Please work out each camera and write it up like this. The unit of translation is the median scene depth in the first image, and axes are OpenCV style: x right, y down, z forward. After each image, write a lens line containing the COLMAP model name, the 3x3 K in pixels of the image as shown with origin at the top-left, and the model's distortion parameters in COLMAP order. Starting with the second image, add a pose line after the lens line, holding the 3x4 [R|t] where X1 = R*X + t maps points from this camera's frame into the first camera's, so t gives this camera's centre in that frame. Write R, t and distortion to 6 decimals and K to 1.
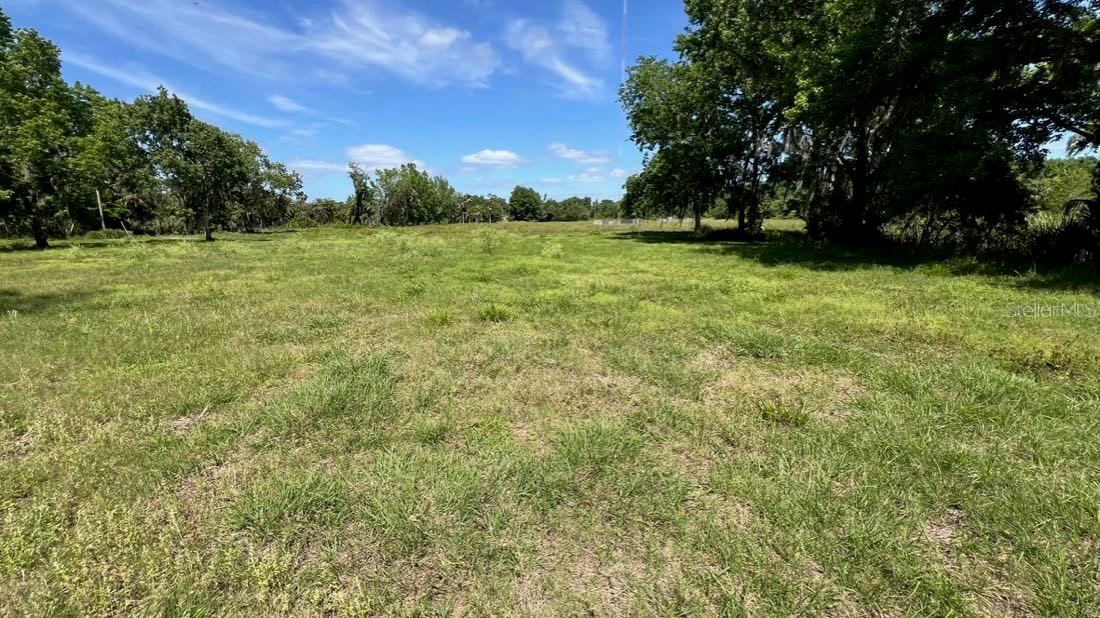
lens RADIAL K [[434.3, 0, 557.5], [0, 434.3, 307.5], [0, 0, 1]] dist [-0.003262, -0.000255]
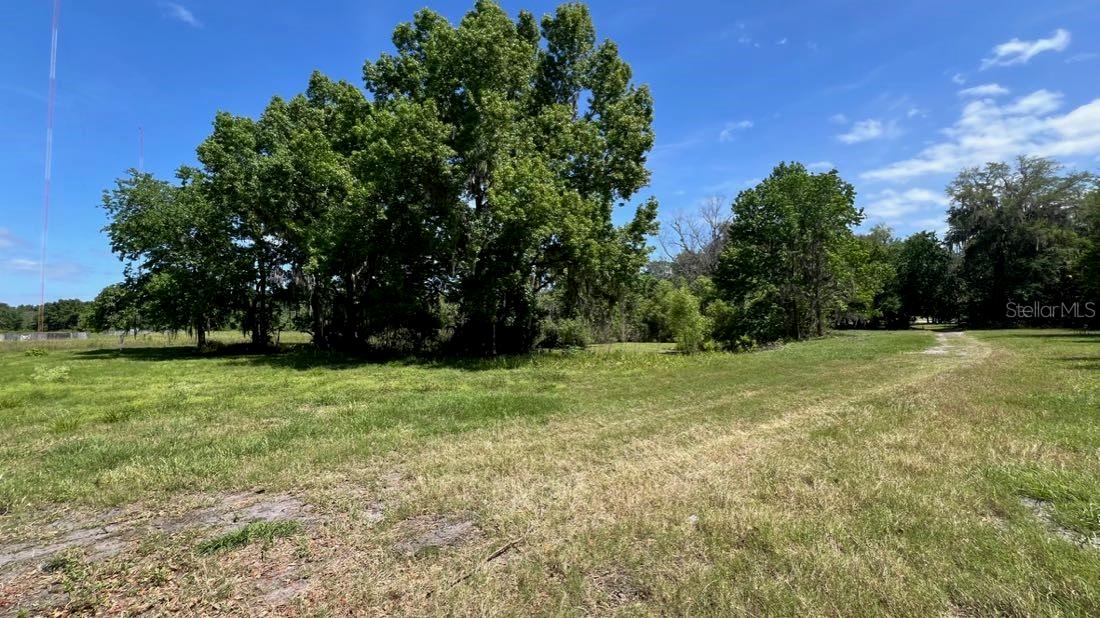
lens RADIAL K [[434.3, 0, 554.9], [0, 434.3, 309.6], [0, 0, 1]] dist [-0.003262, -0.000255]
pose [[0.503630, 0.036693, 0.863140, -0.169281], [0.174983, 0.974057, -0.143508, 0.031306], [-0.846013, 0.223310, 0.484144, -0.222816]]
